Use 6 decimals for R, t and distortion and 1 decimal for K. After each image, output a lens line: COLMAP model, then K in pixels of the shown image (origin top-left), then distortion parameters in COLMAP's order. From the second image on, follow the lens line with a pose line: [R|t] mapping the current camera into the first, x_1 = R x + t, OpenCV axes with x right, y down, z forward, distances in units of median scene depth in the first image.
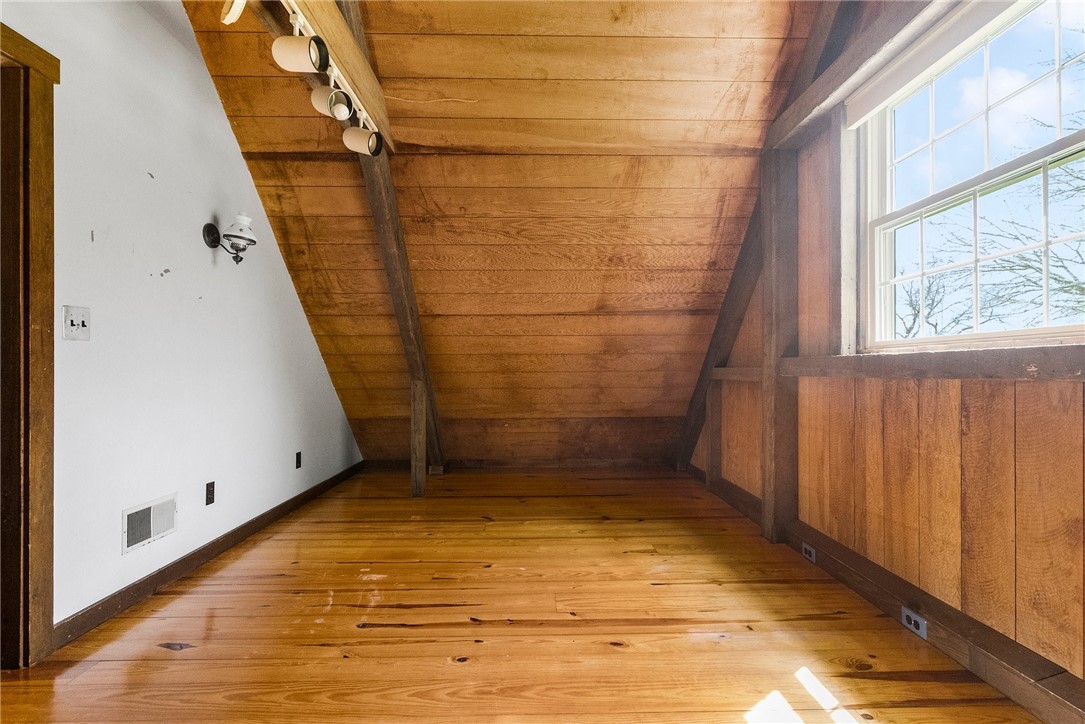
lens RADIAL K [[509.1, 0, 542.5], [0, 509.1, 362.0], [0, 0, 1]] dist [-0.002201, 0.000125]
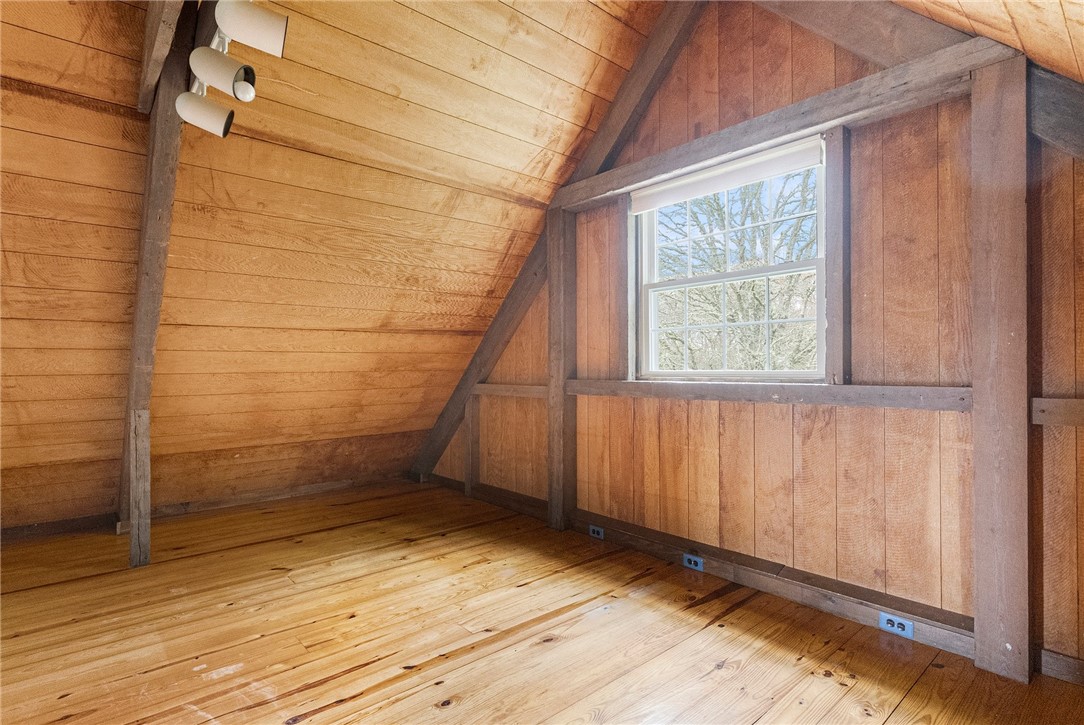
lens RADIAL K [[524.2, 0, 542.0], [0, 524.2, 362.5], [0, 0, 1]] dist [-0.001280, -0.000027]
pose [[0.780355, 0.004208, 0.625322, -0.368807], [-0.003196, 0.999991, -0.002741, -0.045153], [-0.625328, 0.000141, 0.780362, 0.045546]]
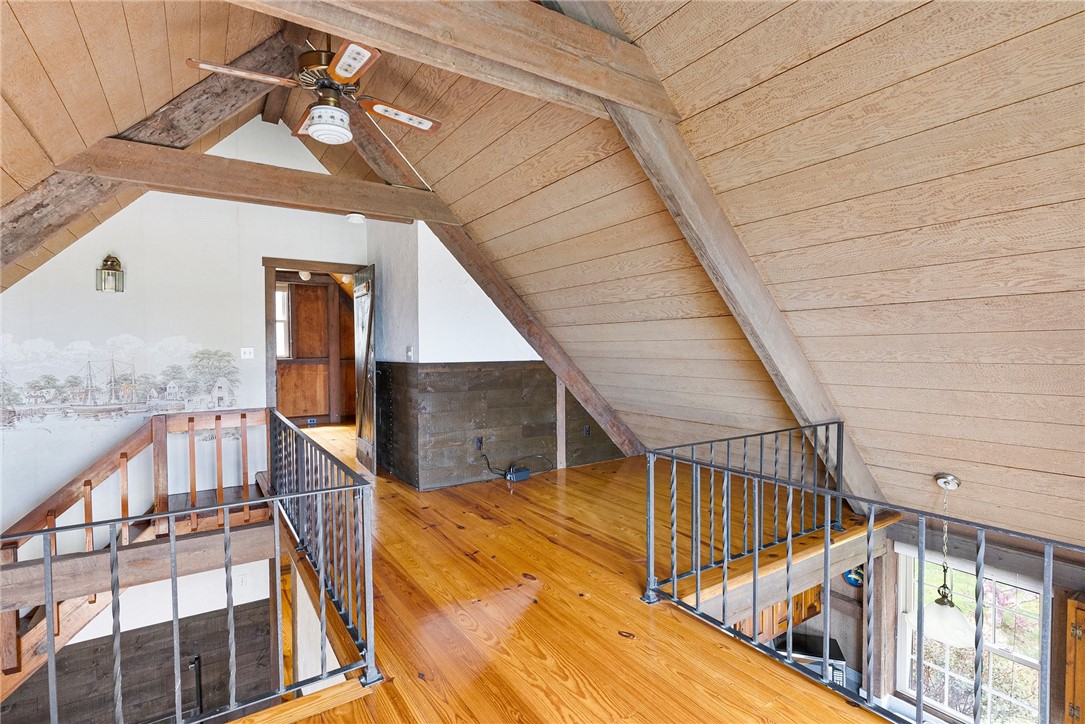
lens RADIAL K [[524.7, 0, 542.5], [0, 524.7, 362.0], [0, 0, 1]] dist [-0.001280, -0.000027]
pose [[-0.529005, -0.015097, 0.848485, -2.472110], [0.001820, 0.999819, 0.018925, -0.046608], [-0.848617, 0.011556, -0.528881, 0.718286]]
